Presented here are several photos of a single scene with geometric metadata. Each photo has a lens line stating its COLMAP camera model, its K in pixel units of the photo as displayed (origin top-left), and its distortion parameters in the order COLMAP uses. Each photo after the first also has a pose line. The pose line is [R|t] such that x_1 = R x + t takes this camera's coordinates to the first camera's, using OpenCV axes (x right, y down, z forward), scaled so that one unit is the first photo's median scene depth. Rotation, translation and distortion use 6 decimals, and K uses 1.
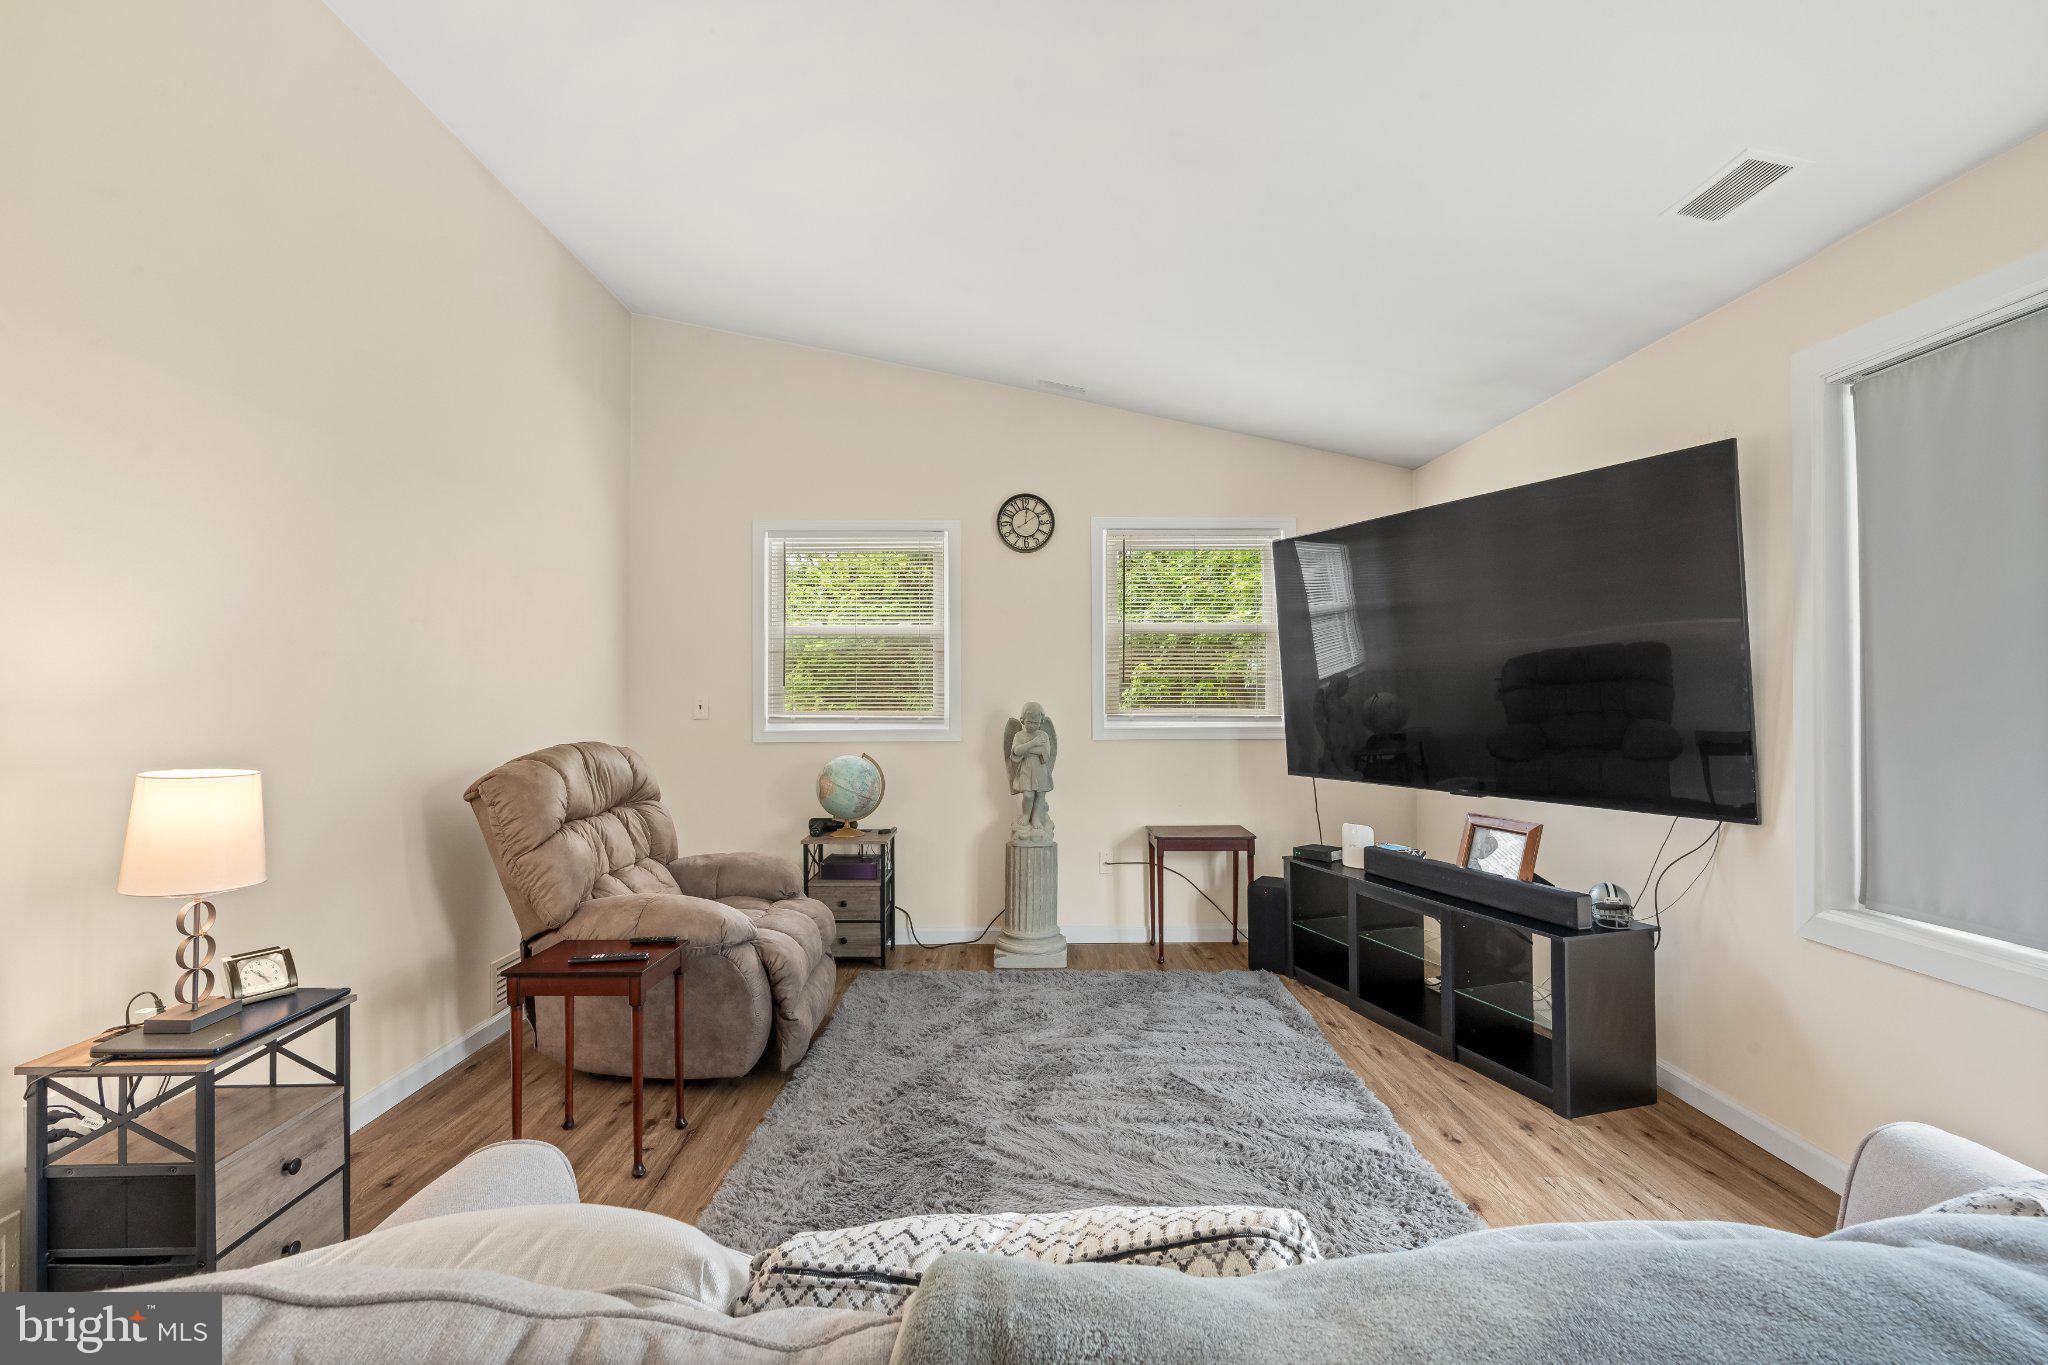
lens RADIAL K [[919.5, 0, 1022.2], [0, 919.5, 691.8], [0, 0, 1]] dist [-0.000673, 0.000158]
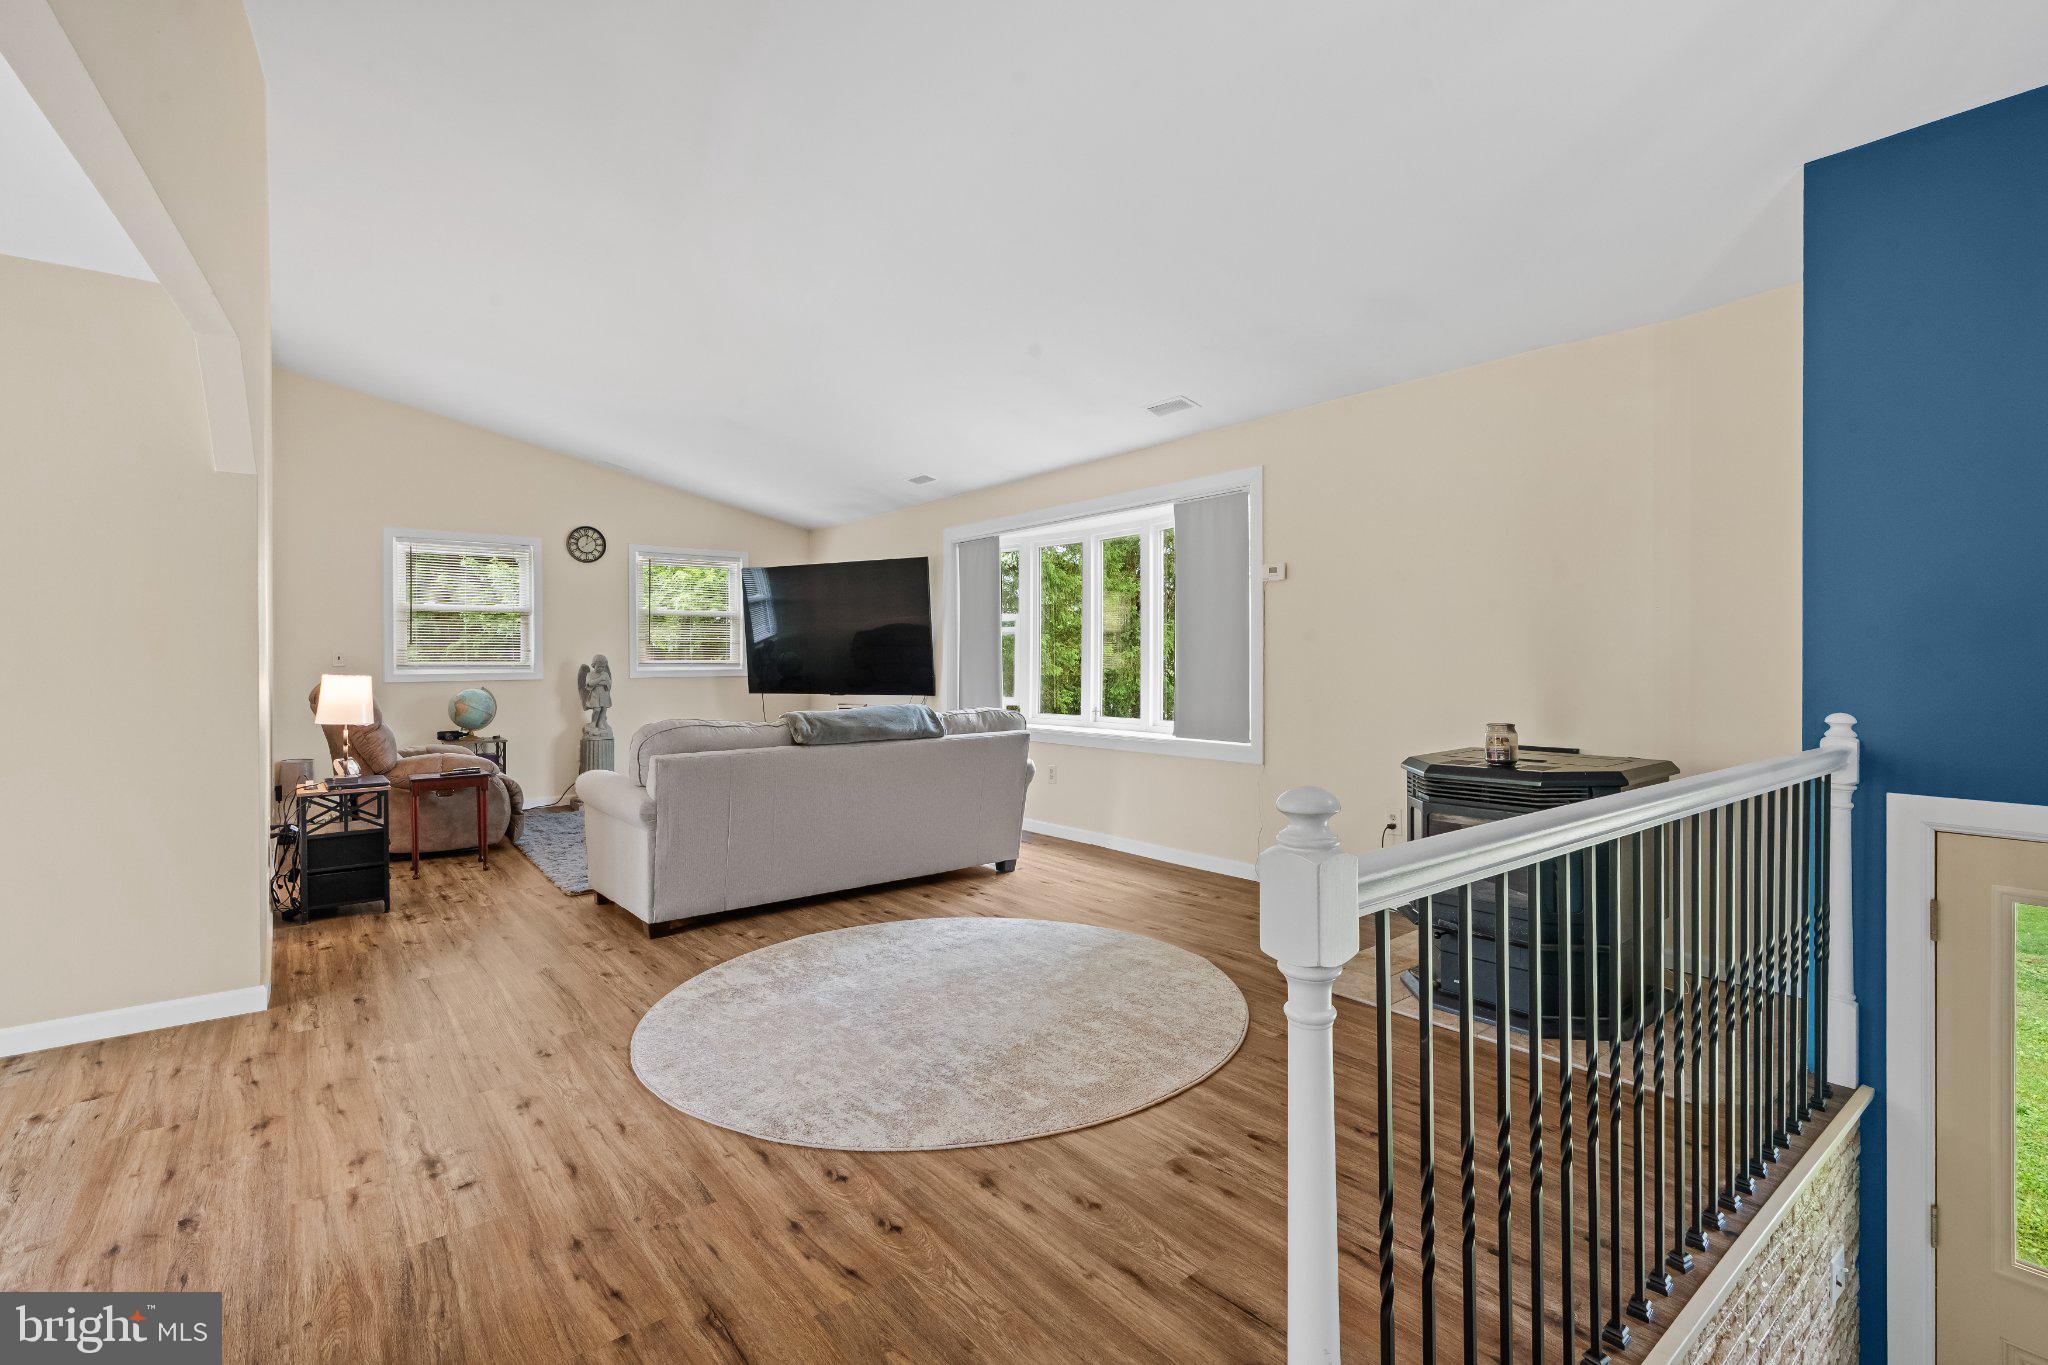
lens RADIAL K [[921.4, 0, 1025.2], [0, 921.4, 676.0], [0, 0, 1]] dist [-0.004378, 0.000851]
pose [[0.785048, -0.009698, 0.619359, -0.435411], [0.001519, 0.999905, 0.013731, 0.030037], [-0.619433, -0.009839, 0.784988, -0.828460]]
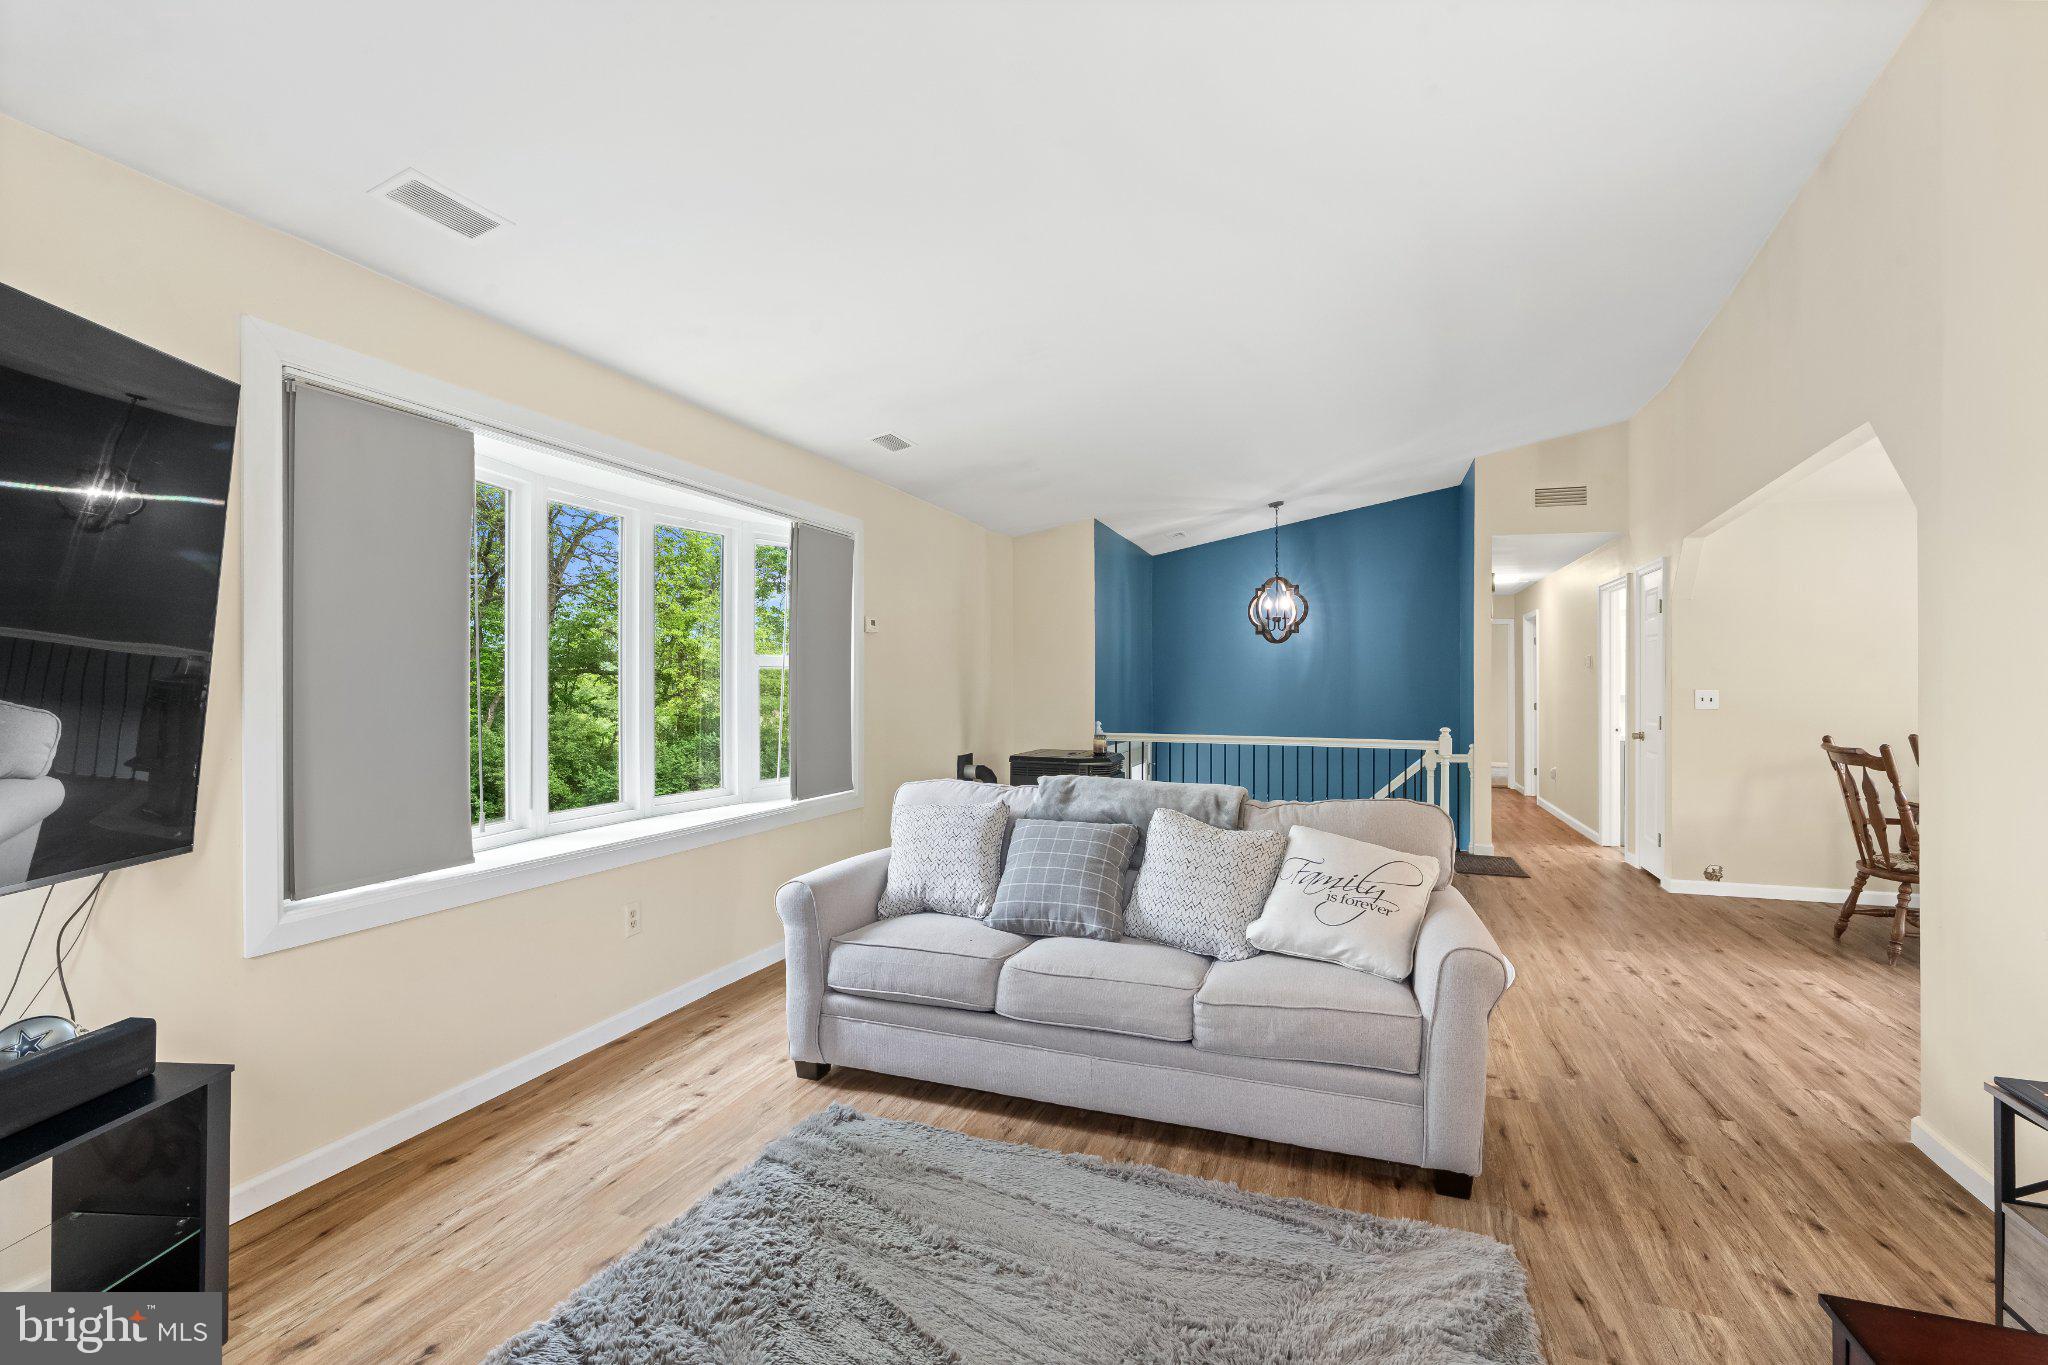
lens RADIAL K [[921.4, 0, 1025.2], [0, 921.4, 676.0], [0, 0, 1]] dist [-0.004378, 0.000851]
pose [[-0.938770, -0.000685, 0.344543, -0.108949], [-0.004865, 0.999925, -0.011267, 0.001000], [-0.344509, -0.012254, -0.938703, 0.922987]]
